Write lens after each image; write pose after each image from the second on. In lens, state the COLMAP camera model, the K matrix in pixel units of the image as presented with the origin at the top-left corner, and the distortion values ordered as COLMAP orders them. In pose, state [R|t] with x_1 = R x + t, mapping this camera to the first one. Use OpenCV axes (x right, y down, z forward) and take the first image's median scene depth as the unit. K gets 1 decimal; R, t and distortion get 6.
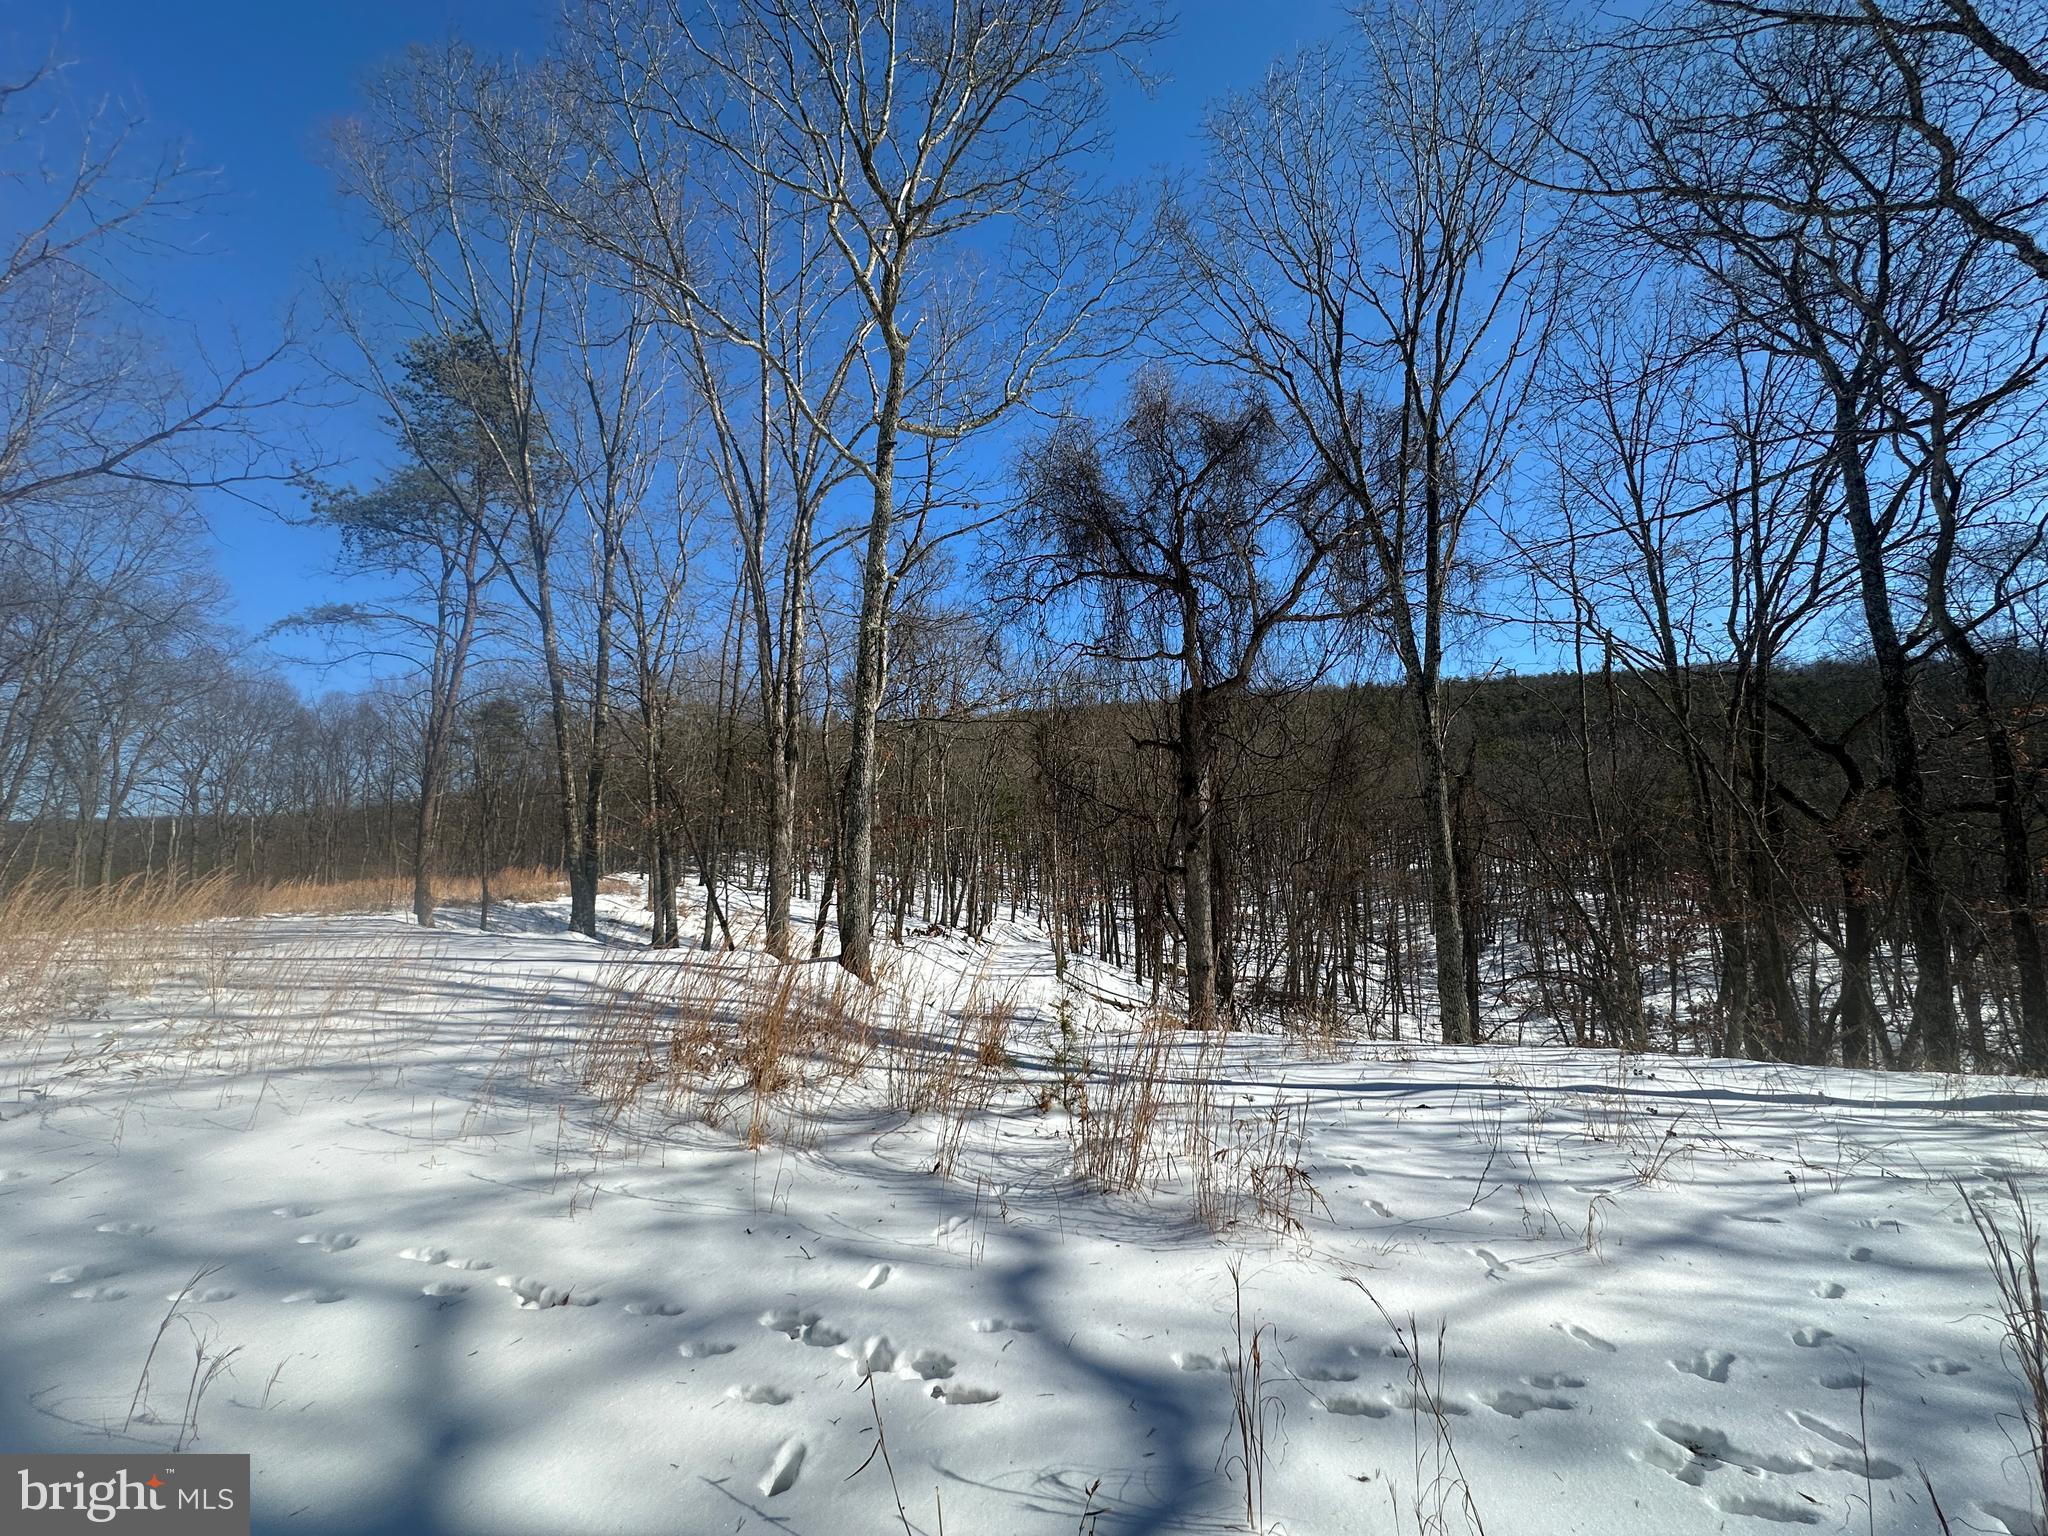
lens RADIAL K [[819.0, 0, 1035.4], [0, 819.0, 767.3], [0, 0, 1]] dist [-0.001304, -0.000549]
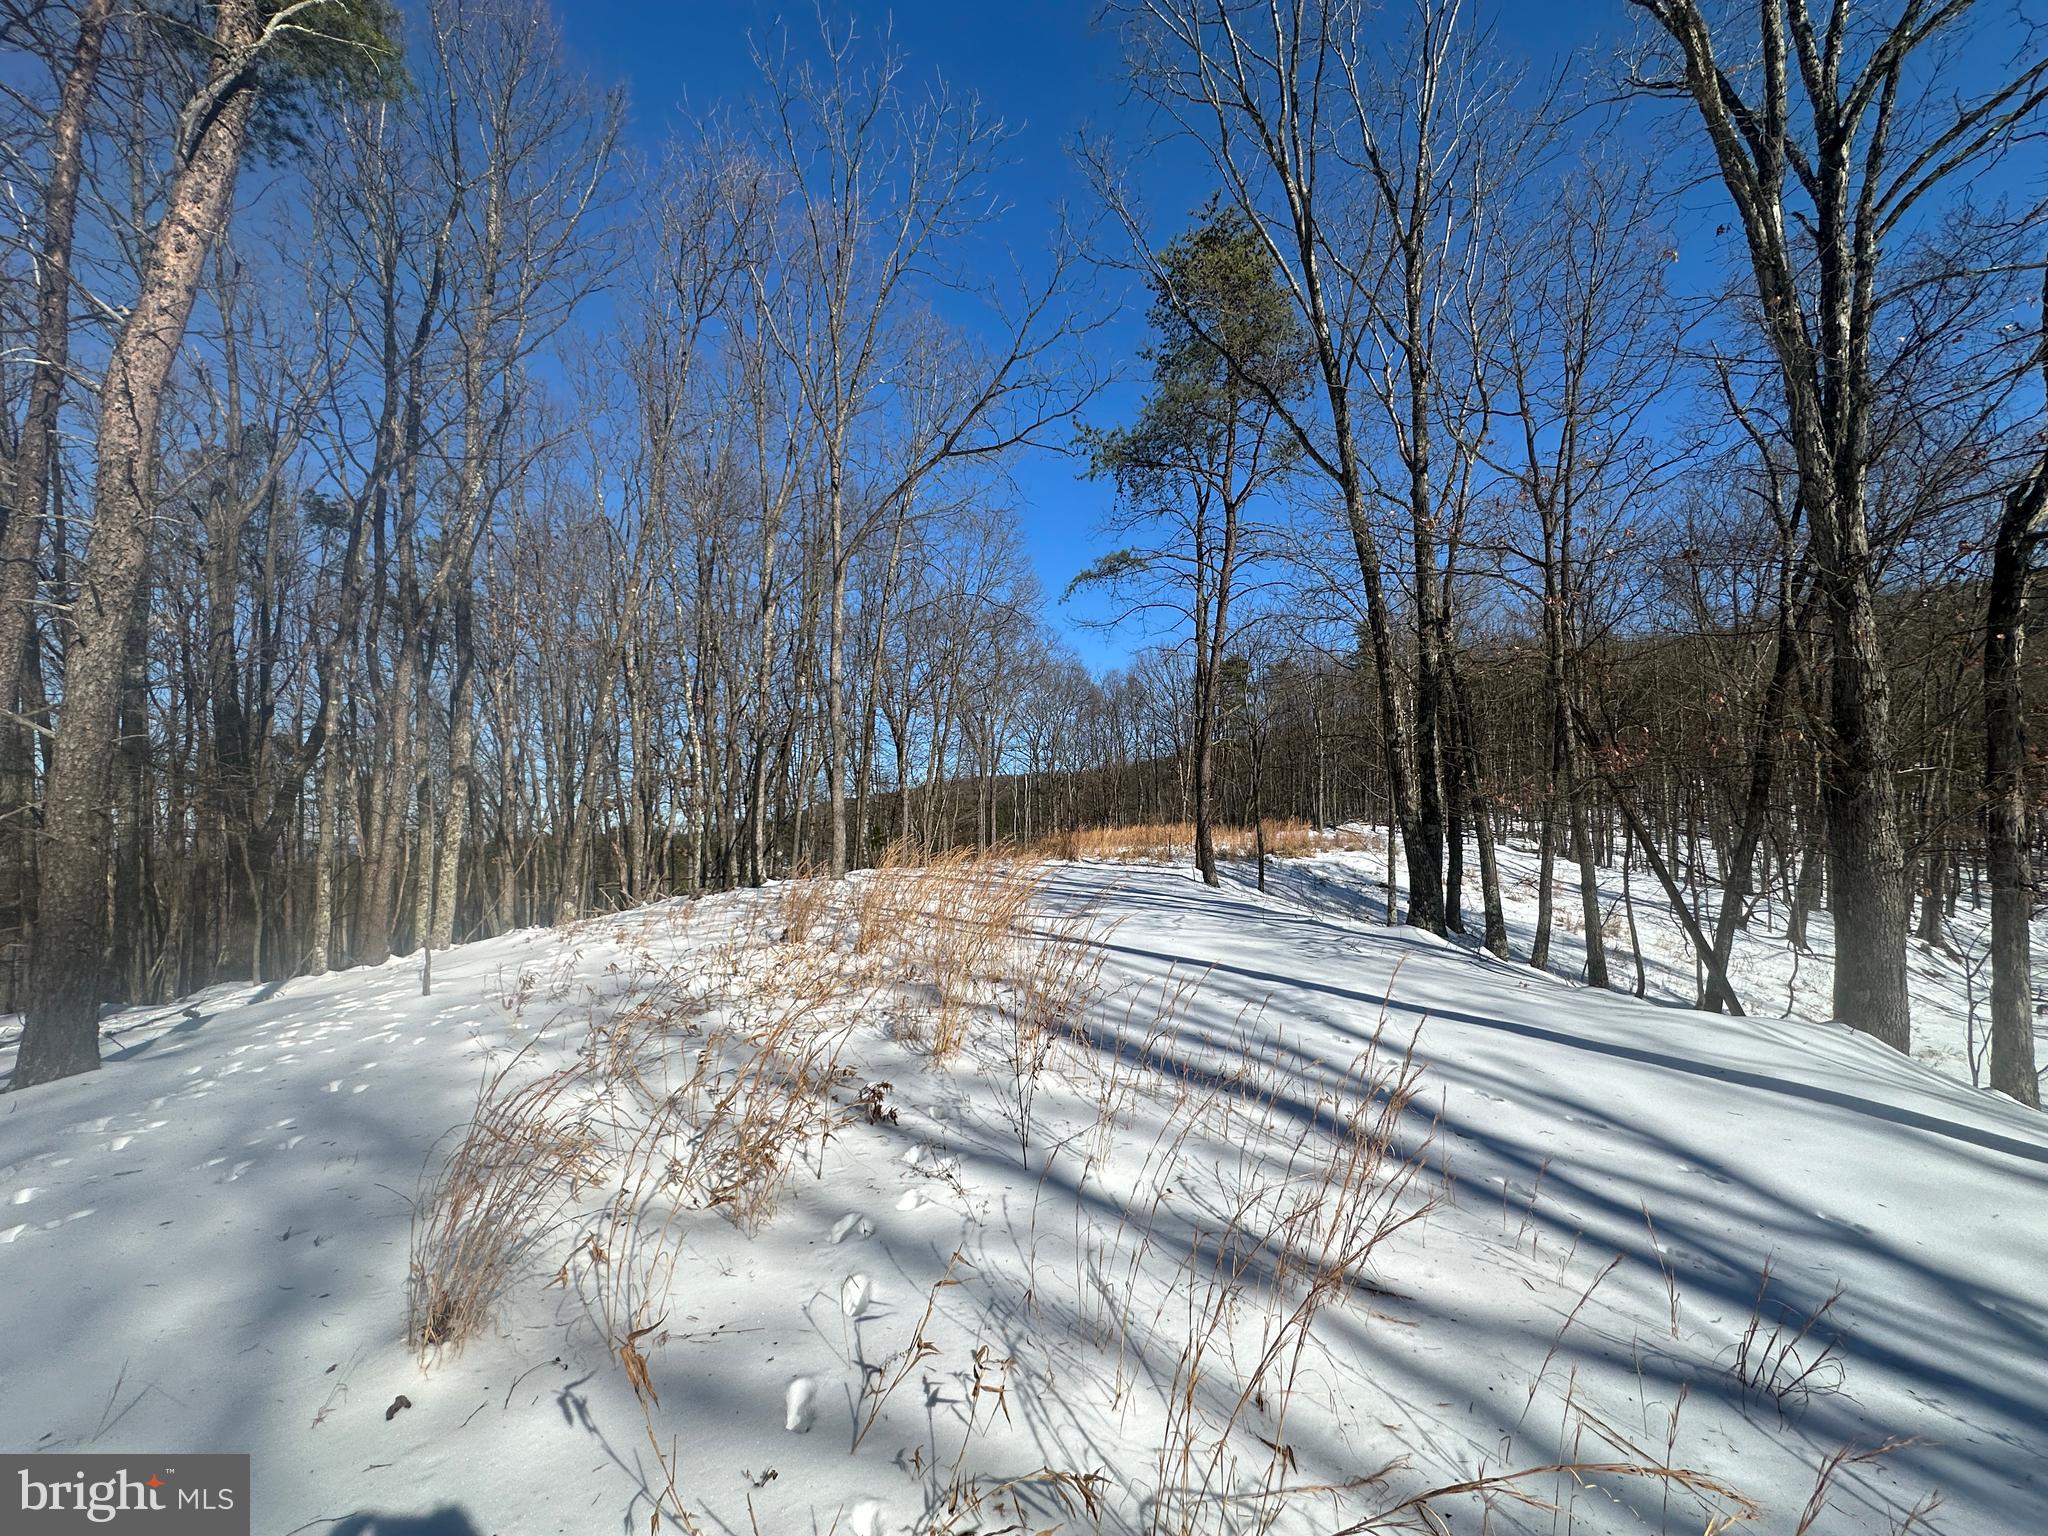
lens RADIAL K [[819.0, 0, 1024.6], [0, 819.0, 774.8], [0, 0, 1]] dist [-0.001304, -0.000549]
pose [[0.683756, -0.016387, -0.729527, -0.193084], [0.068428, 0.996782, 0.041744, 0.015149], [0.726496, -0.078463, 0.682677, 0.203611]]
